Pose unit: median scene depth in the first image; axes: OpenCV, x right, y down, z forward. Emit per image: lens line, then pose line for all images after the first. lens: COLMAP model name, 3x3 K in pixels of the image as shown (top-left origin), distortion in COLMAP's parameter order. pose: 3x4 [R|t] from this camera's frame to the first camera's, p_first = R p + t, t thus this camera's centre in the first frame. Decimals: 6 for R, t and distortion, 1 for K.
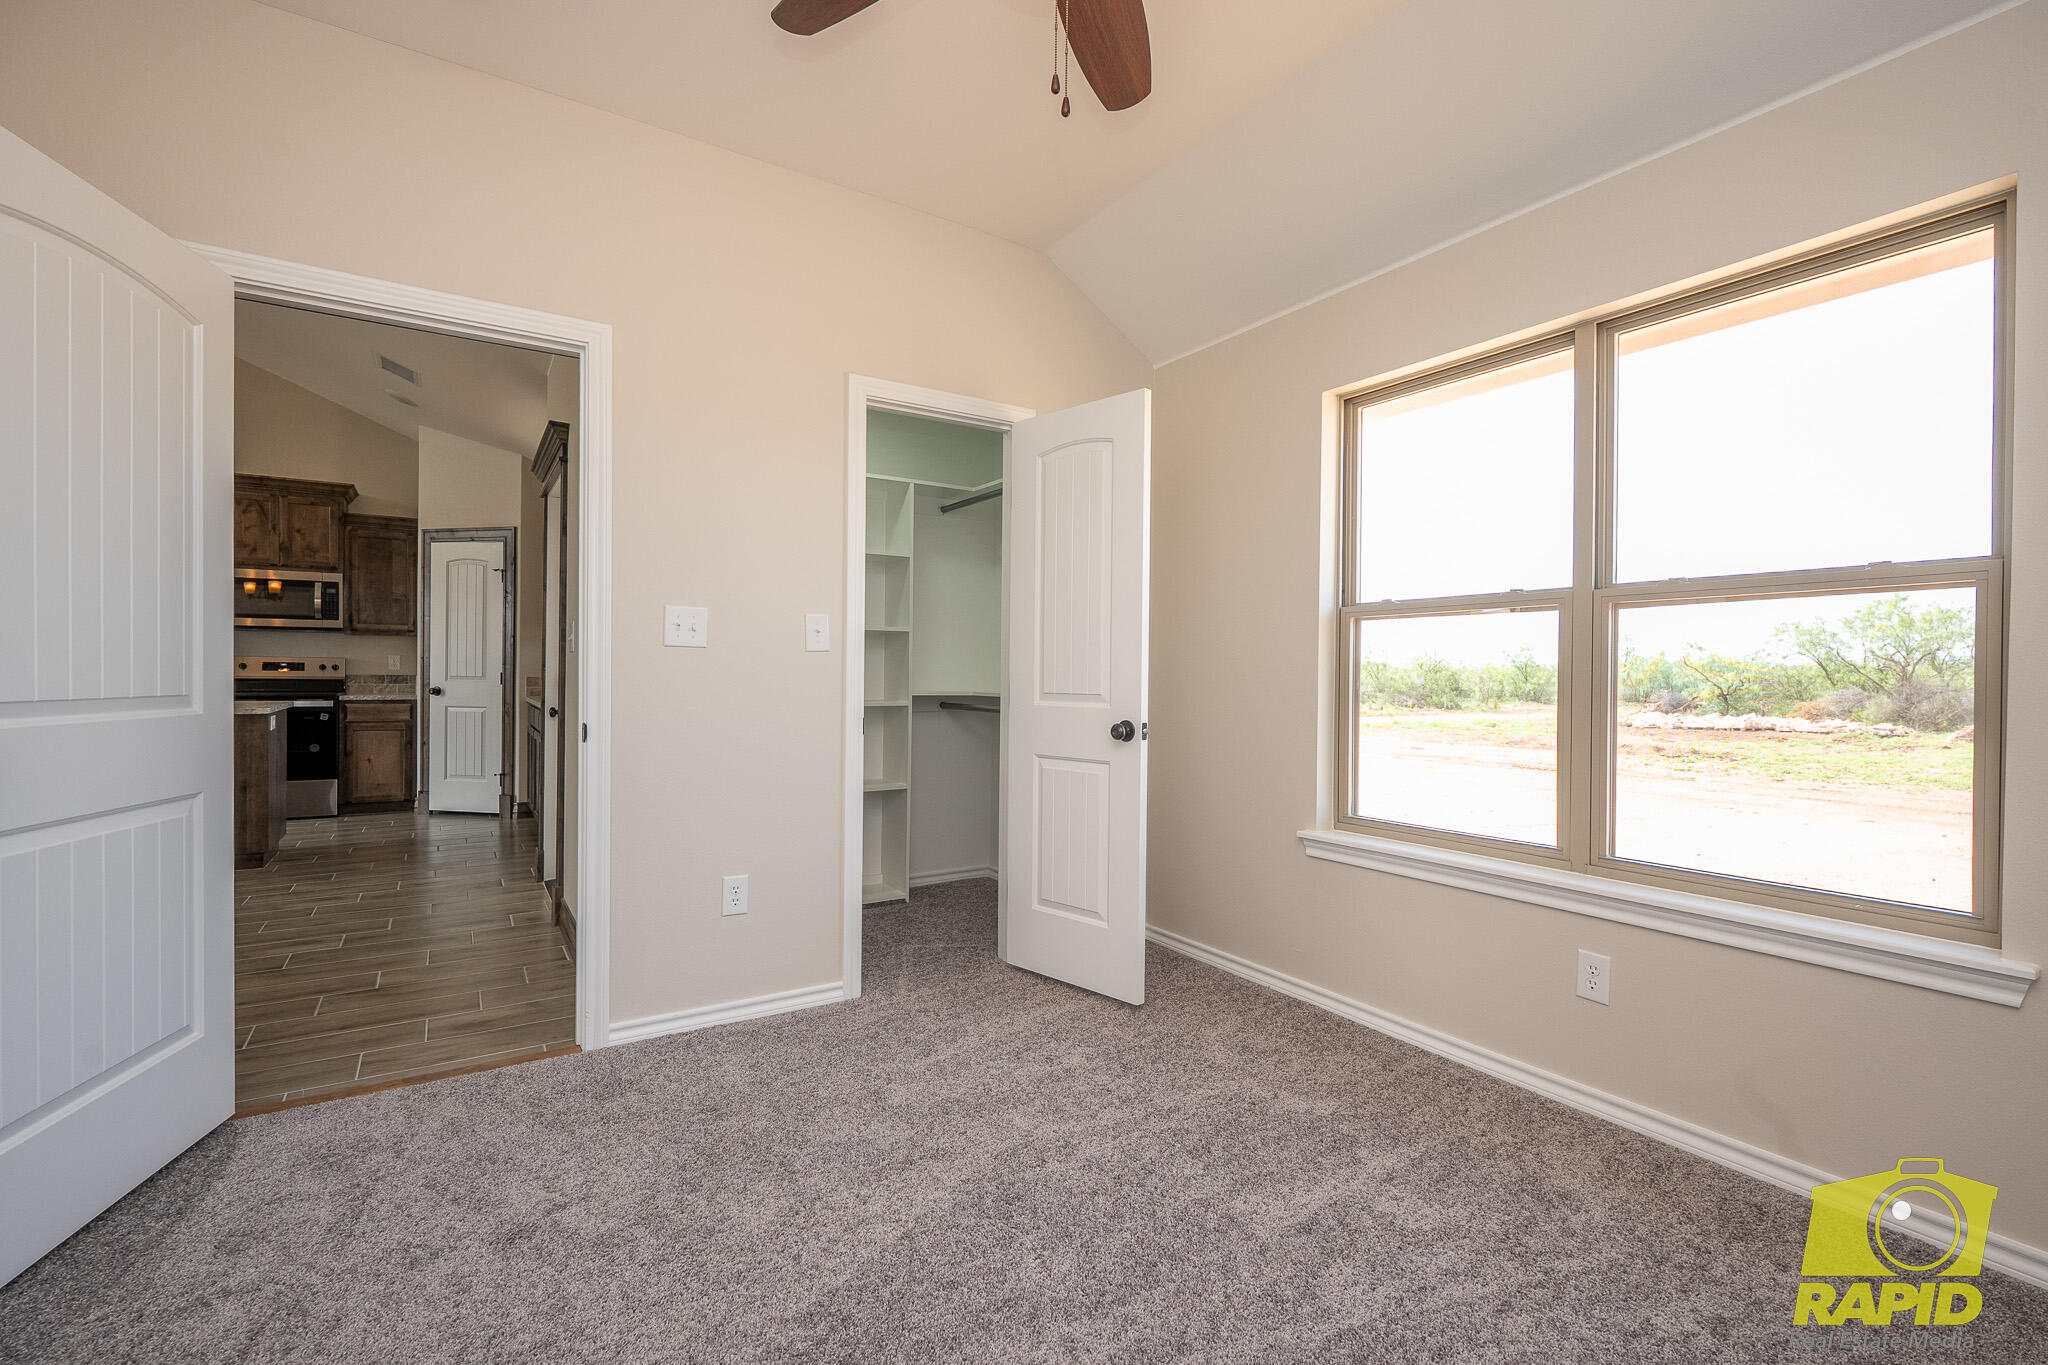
lens RADIAL K [[896.0, 0, 1011.7], [0, 896.0, 684.6], [0, 0, 1]] dist [-0.004230, 0.000323]
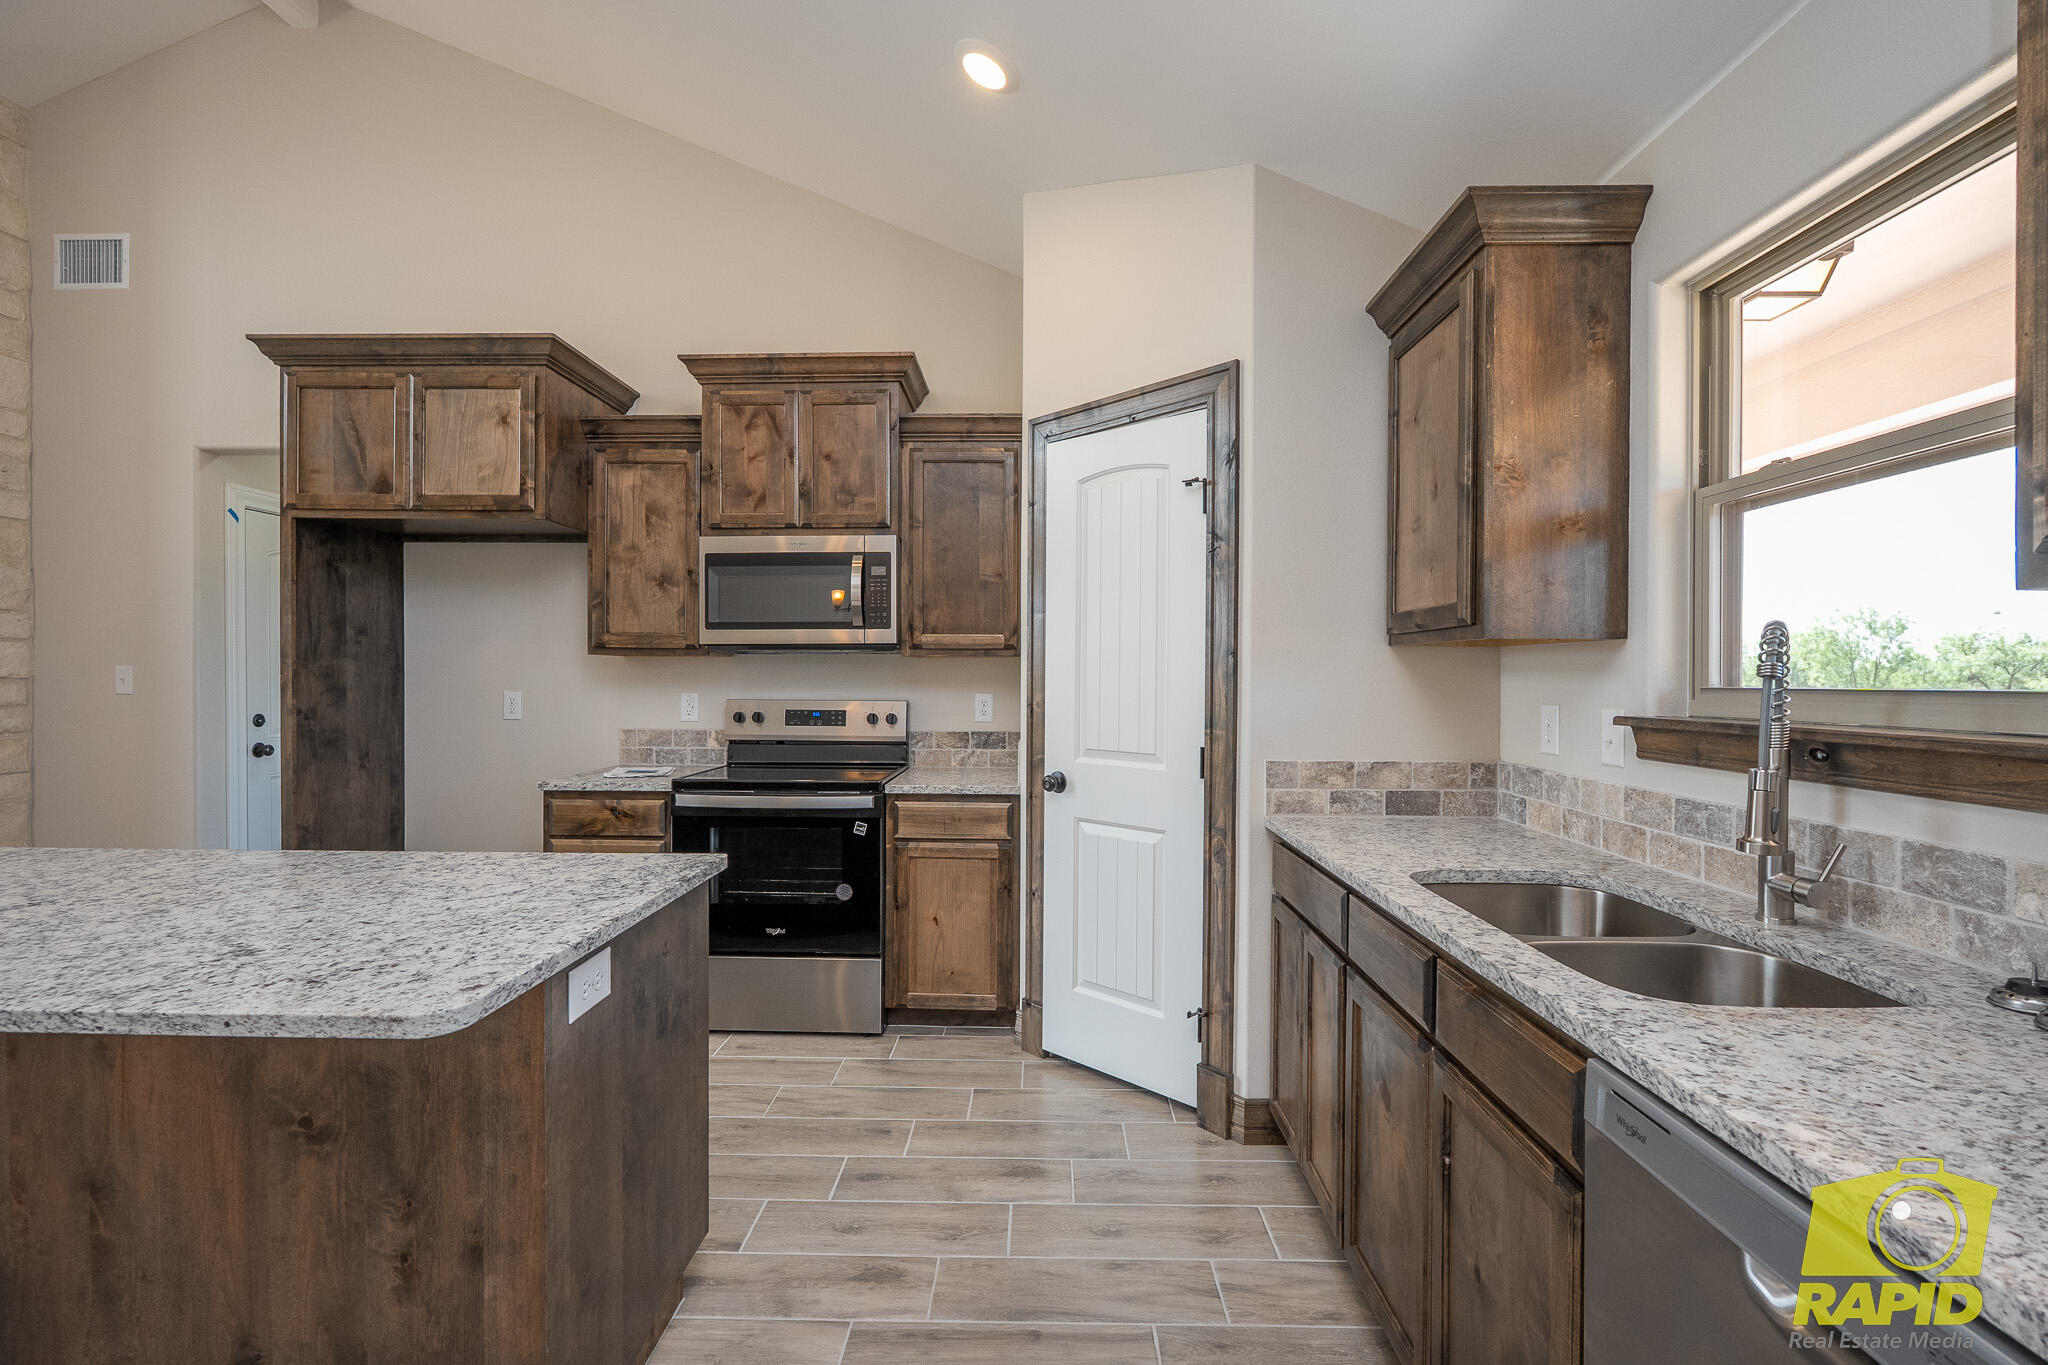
lens RADIAL K [[896.0, 0, 1014.9], [0, 896.0, 684.2], [0, 0, 1]] dist [-0.004230, 0.000323]
pose [[0.825957, -0.002561, -0.563727, -0.425313], [-0.000880, 0.999983, -0.005831, -0.039126], [0.563732, 0.005312, 0.825941, 0.645012]]
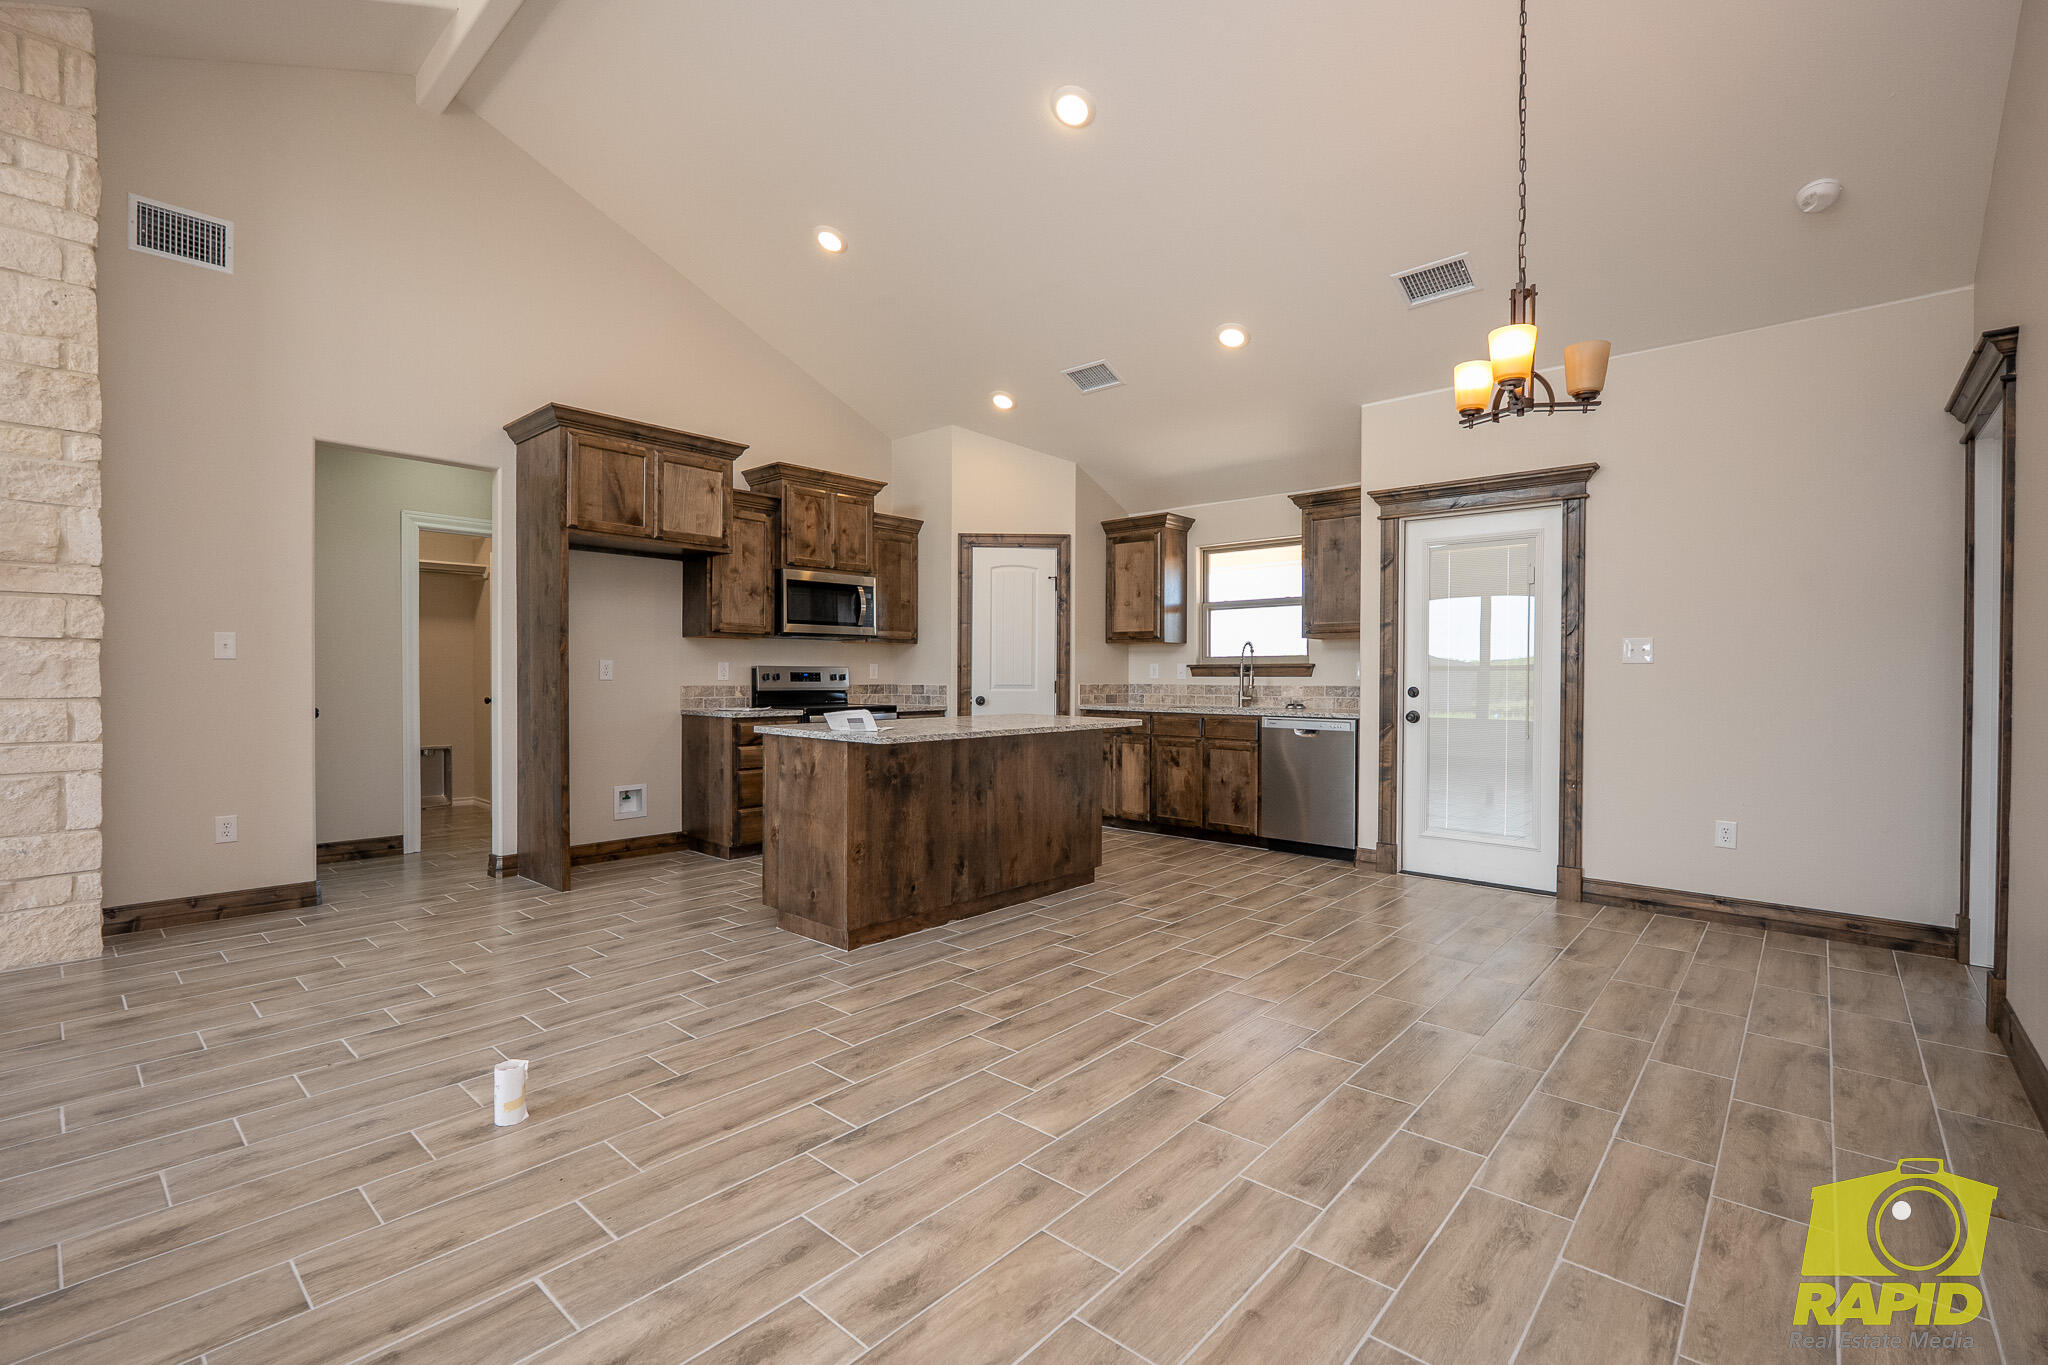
lens RADIAL K [[896.0, 0, 1012.3], [0, 896.0, 681.6], [0, 0, 1]] dist [-0.004230, 0.000323]
pose [[0.966692, -0.010568, 0.255725, -0.881398], [0.011087, 0.999938, -0.000590, -0.012996], [-0.255703, 0.003406, 0.966749, 0.053698]]
